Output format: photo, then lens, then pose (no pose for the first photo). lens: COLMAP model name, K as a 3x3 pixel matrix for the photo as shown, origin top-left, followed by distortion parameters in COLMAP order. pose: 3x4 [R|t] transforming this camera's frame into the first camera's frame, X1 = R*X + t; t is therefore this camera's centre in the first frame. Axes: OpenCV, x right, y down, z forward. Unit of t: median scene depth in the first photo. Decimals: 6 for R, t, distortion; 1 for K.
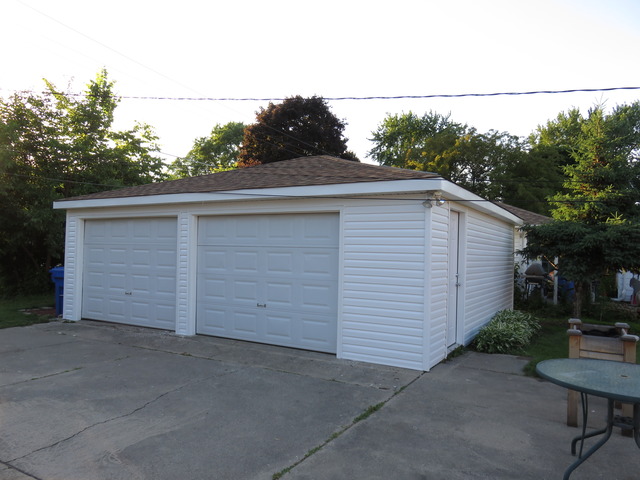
lens RADIAL K [[482.6, 0, 321.1], [0, 482.6, 241.1], [0, 0, 1]] dist [-0.009844, -0.001334]
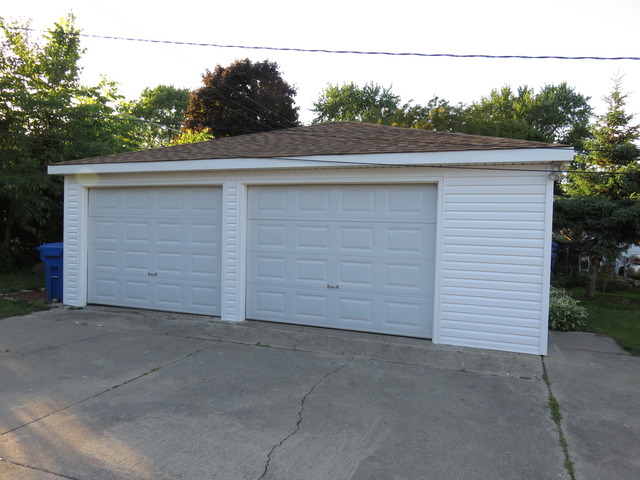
lens RADIAL K [[482.6, 0, 319.3], [0, 482.6, 240.7], [0, 0, 1]] dist [-0.009844, -0.001334]
pose [[0.988341, -0.003851, 0.152210, -0.241285], [-0.005010, 0.998316, 0.057791, -0.002953], [-0.152176, -0.057880, 0.986657, 0.106525]]
